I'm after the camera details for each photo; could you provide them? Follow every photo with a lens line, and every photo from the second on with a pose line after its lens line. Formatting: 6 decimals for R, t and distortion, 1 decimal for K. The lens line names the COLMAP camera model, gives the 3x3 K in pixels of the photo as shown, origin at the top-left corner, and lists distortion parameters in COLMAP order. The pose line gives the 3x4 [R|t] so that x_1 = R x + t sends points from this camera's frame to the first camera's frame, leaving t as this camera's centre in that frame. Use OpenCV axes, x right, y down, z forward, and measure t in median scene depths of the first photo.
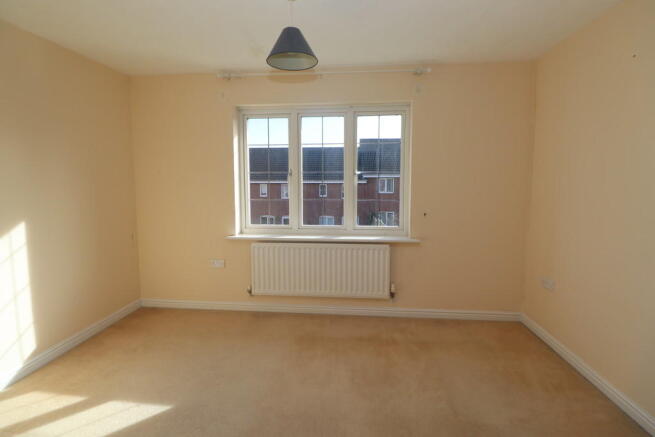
lens RADIAL K [[307.8, 0, 327.5], [0, 307.8, 218.5], [0, 0, 1]] dist [-0.001203, -0.000499]
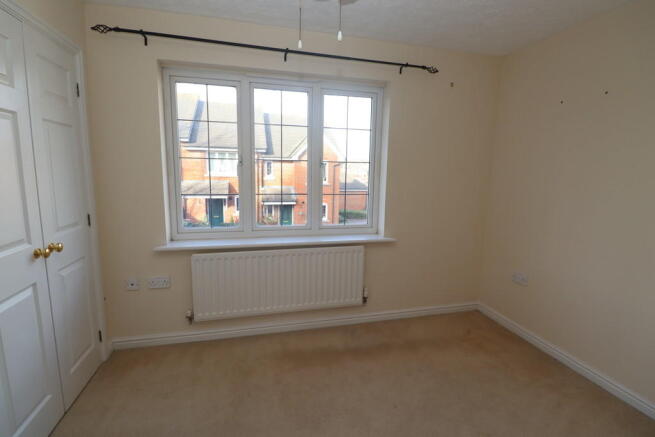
lens RADIAL K [[315.7, 0, 327.5], [0, 315.7, 218.5], [0, 0, 1]] dist [0.001061, 0.000184]
pose [[0.935309, -0.035822, 0.352013, -0.211796], [0.012543, 0.997593, 0.068191, -0.055670], [-0.353609, -0.059364, 0.933508, 0.183477]]
